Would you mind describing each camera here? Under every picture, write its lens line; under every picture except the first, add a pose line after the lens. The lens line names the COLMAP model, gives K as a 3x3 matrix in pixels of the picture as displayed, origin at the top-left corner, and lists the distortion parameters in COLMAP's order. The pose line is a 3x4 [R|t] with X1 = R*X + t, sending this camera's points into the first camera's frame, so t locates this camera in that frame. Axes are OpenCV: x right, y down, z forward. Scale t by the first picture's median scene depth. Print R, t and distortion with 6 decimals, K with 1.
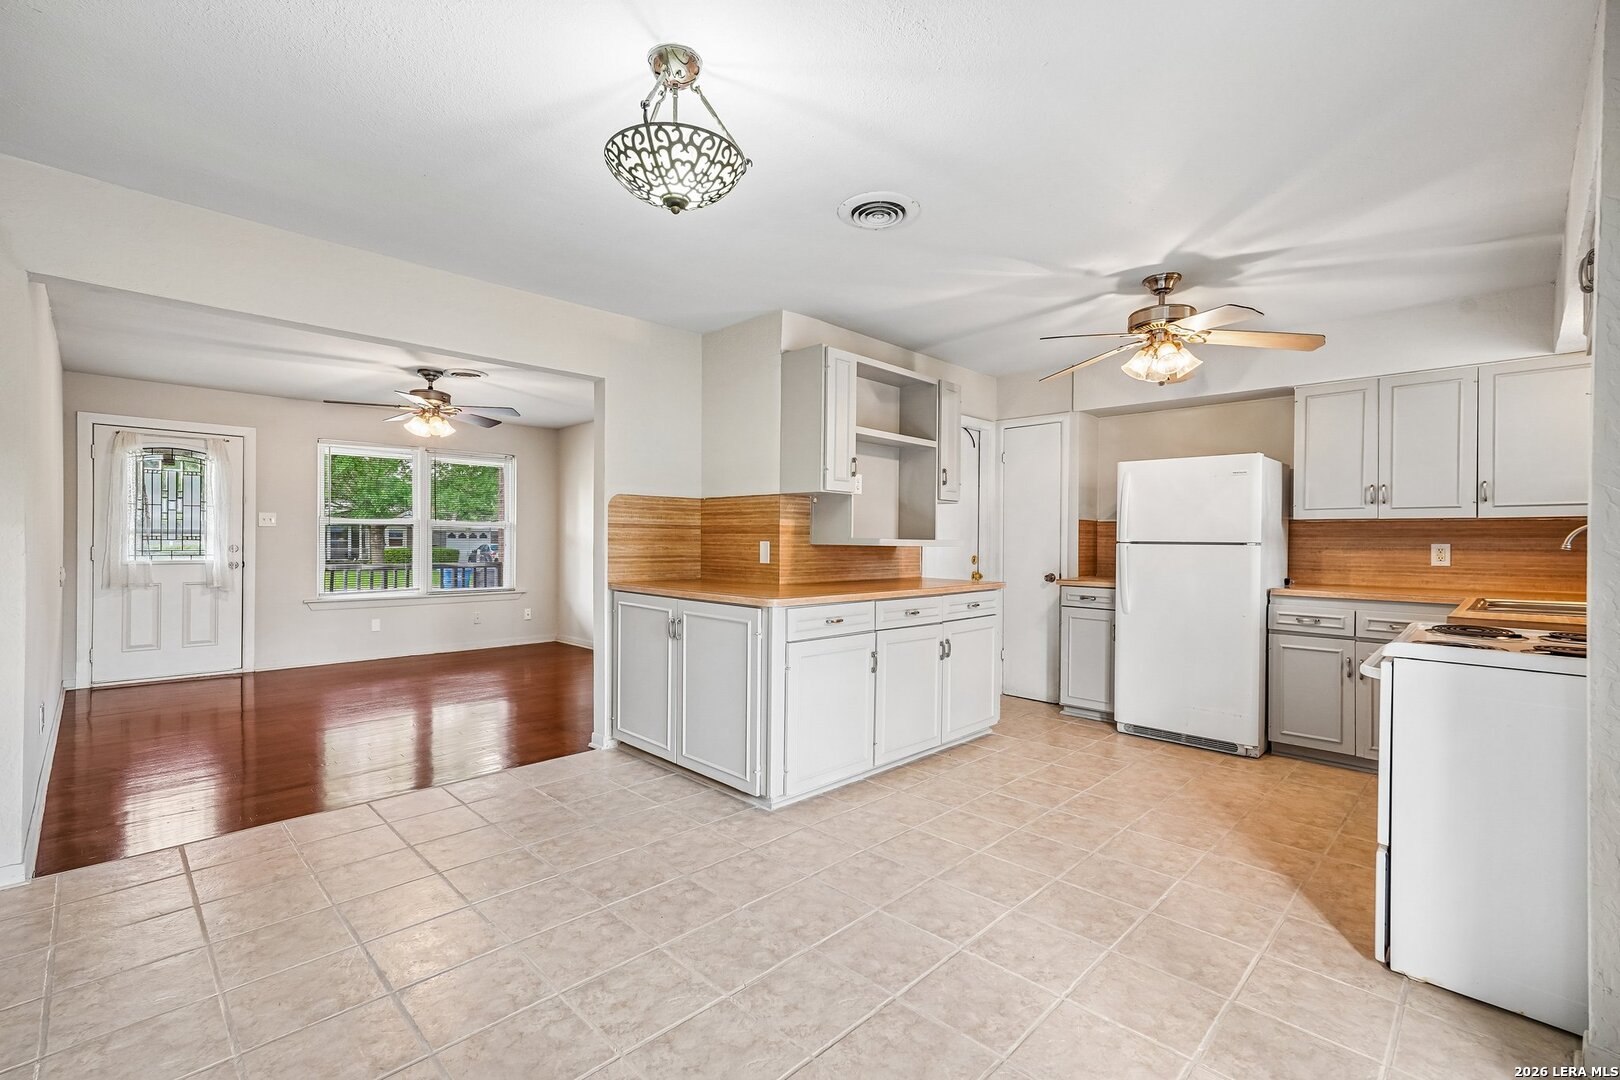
lens RADIAL K [[709.2, 0, 805.7], [0, 709.2, 538.5], [0, 0, 1]] dist [-0.004477, 0.007101]
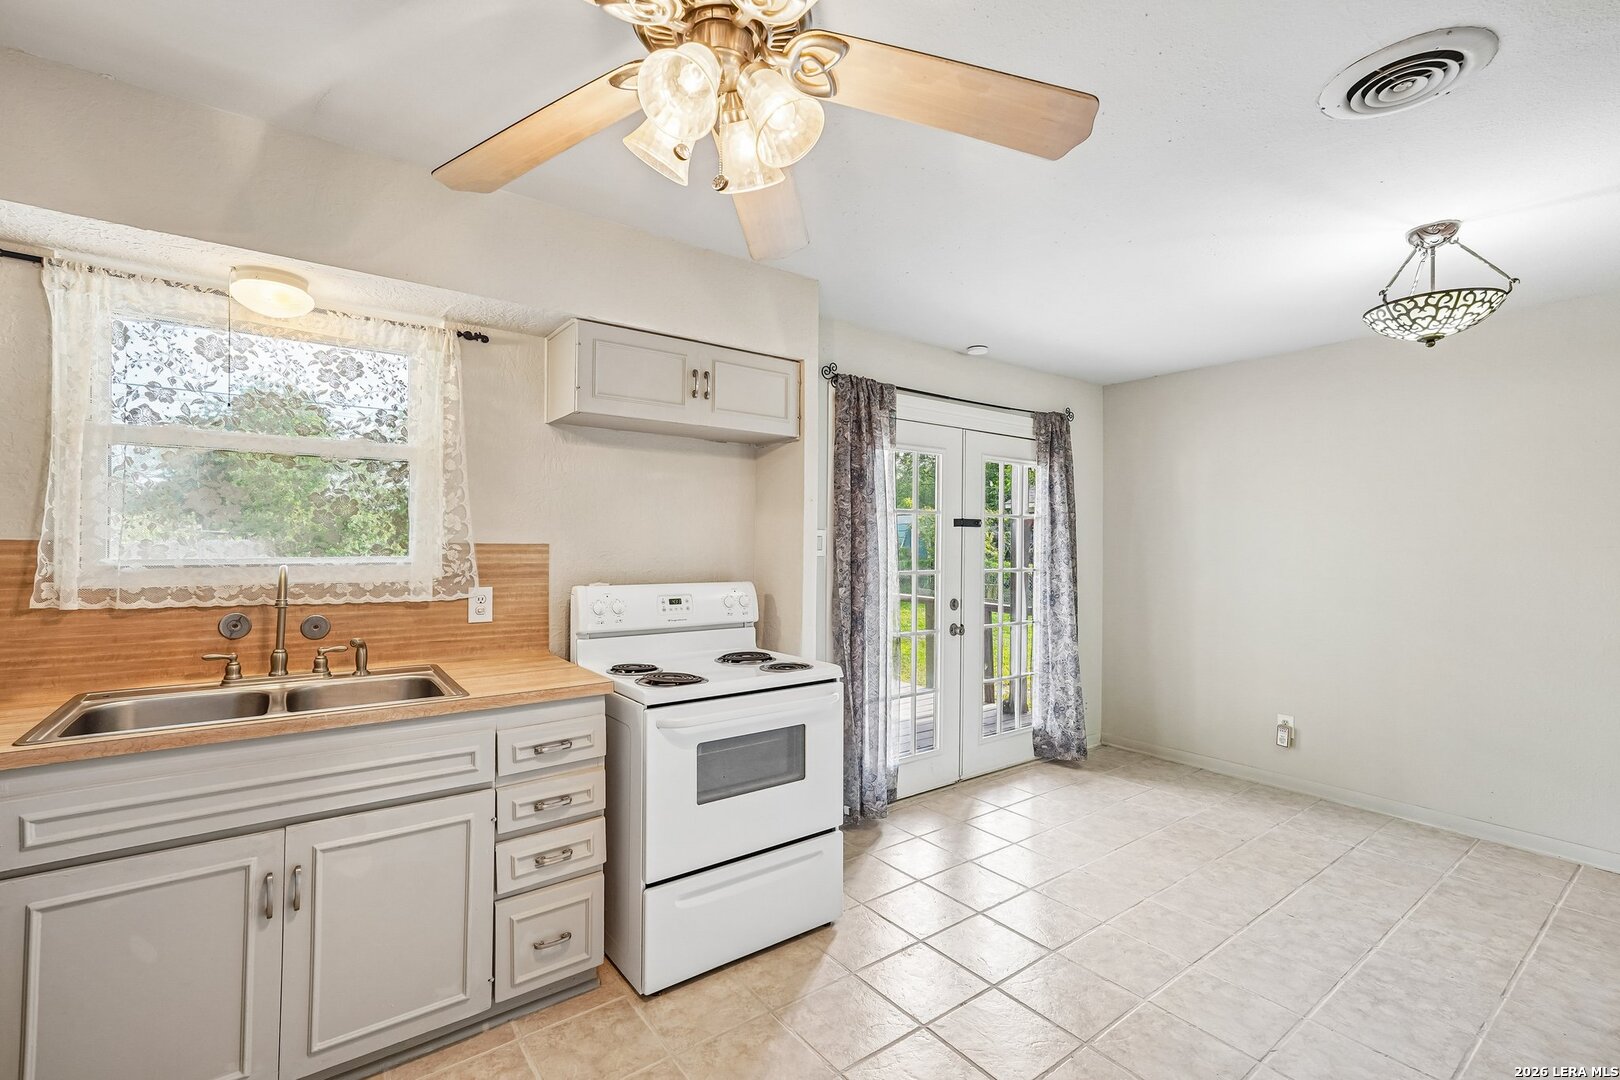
lens RADIAL K [[709.2, 0, 799.5], [0, 709.2, 539.6], [0, 0, 1]] dist [-0.004477, 0.007101]
pose [[-0.988539, -0.016560, 0.150055, 0.321931], [-0.017275, 0.999845, -0.003461, -0.036132], [-0.149974, -0.006013, -0.988672, 1.049467]]
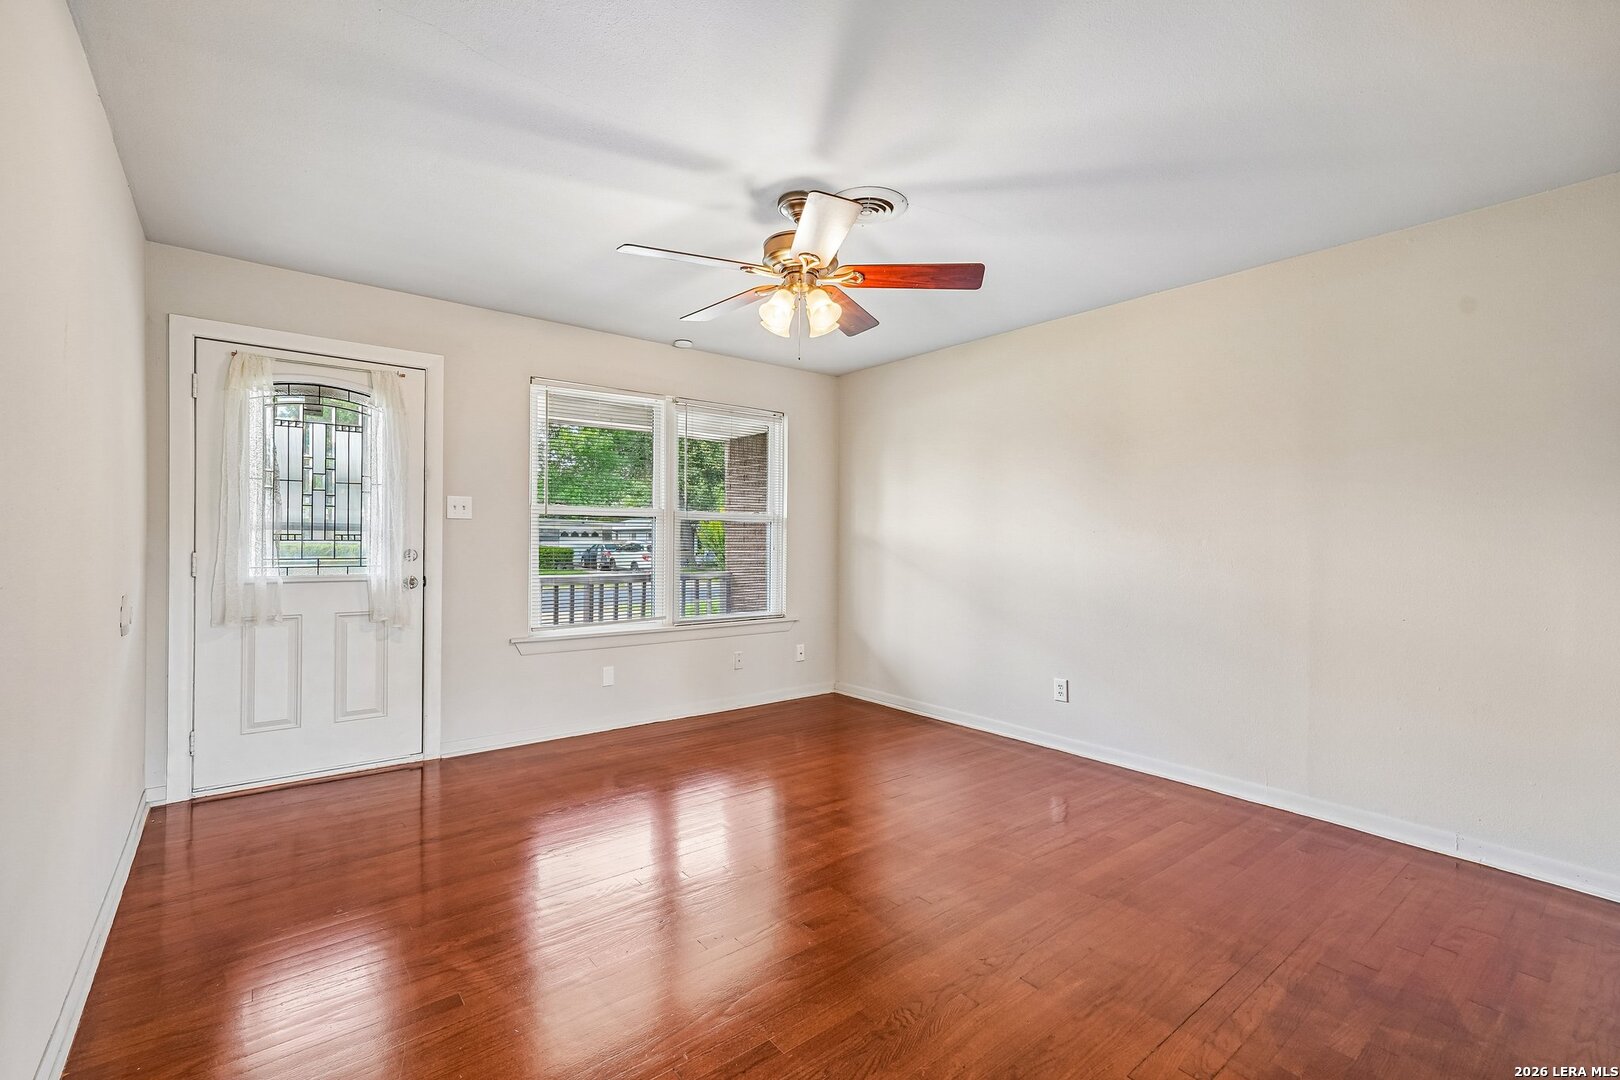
lens RADIAL K [[709.2, 0, 802.7], [0, 709.2, 537.8], [0, 0, 1]] dist [-0.004477, 0.007101]
pose [[0.993036, 0.001378, -0.117803, -0.585611], [-0.001386, 0.999999, 0.000015, -0.001301], [0.117802, 0.000148, 0.993037, 0.639185]]
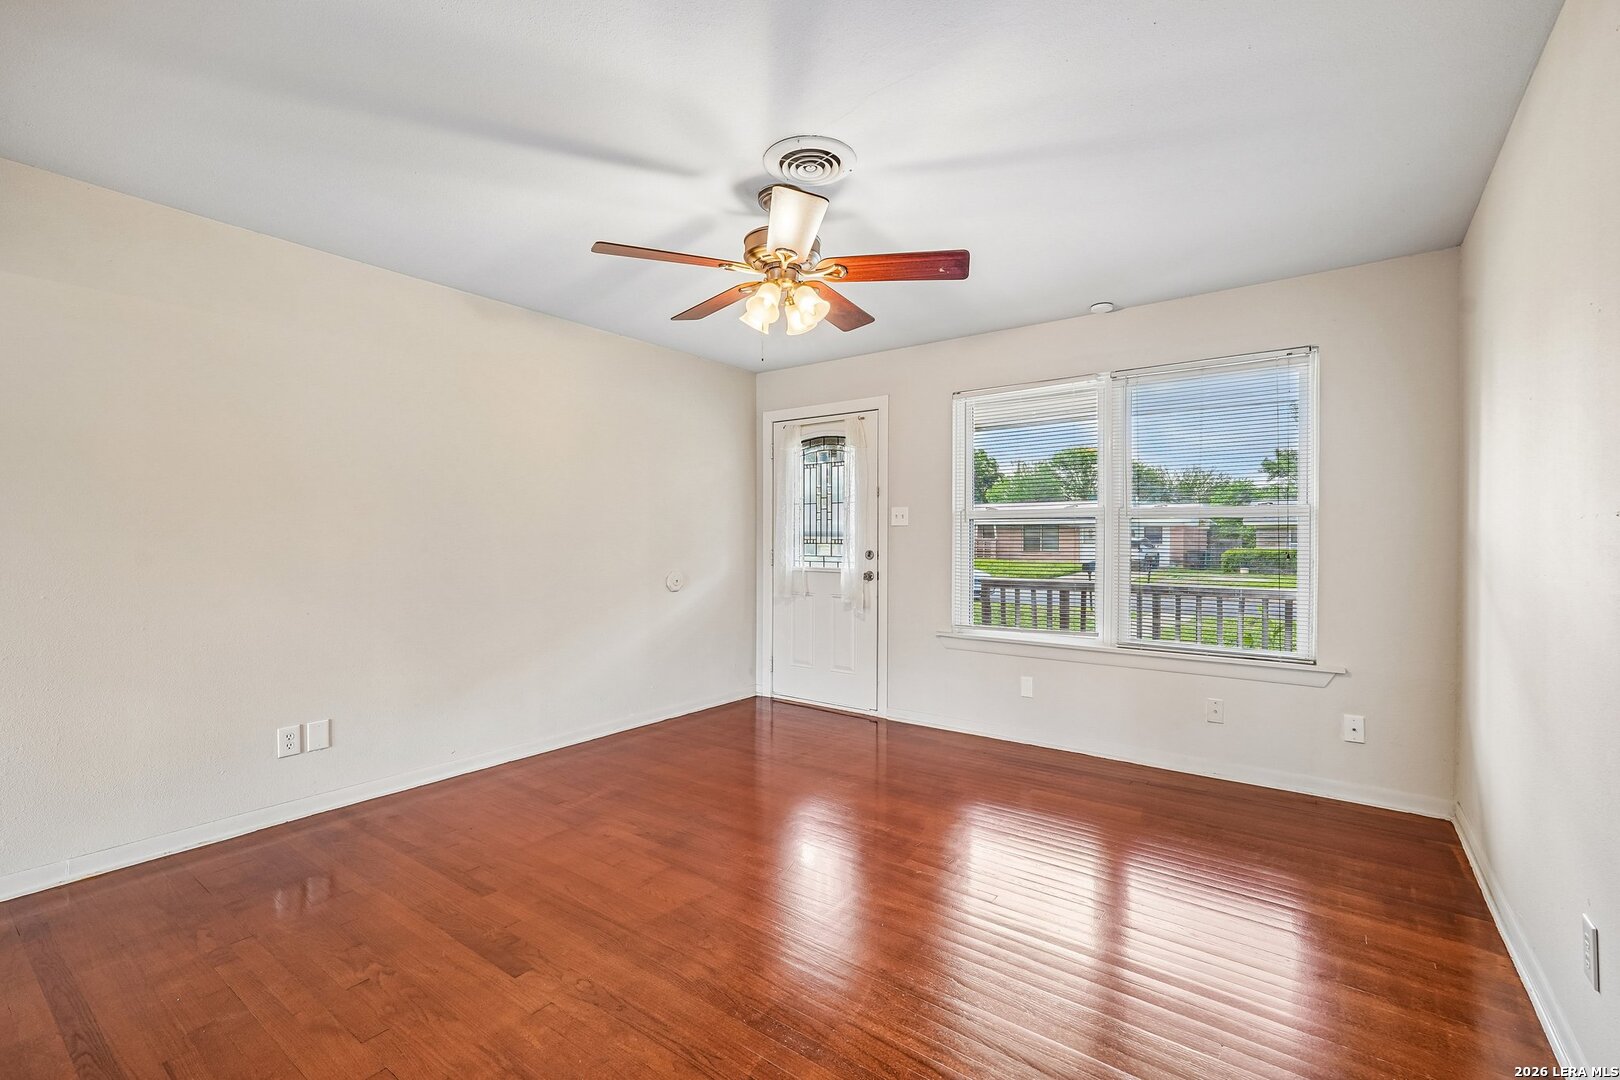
lens RADIAL K [[709.2, 0, 805.3], [0, 709.2, 539.7], [0, 0, 1]] dist [-0.004477, 0.007101]
pose [[0.144943, -0.003361, -0.989434, -0.065863], [0.000348, 0.999994, -0.003346, 0.000133], [0.989440, 0.000141, 0.144943, 1.180698]]
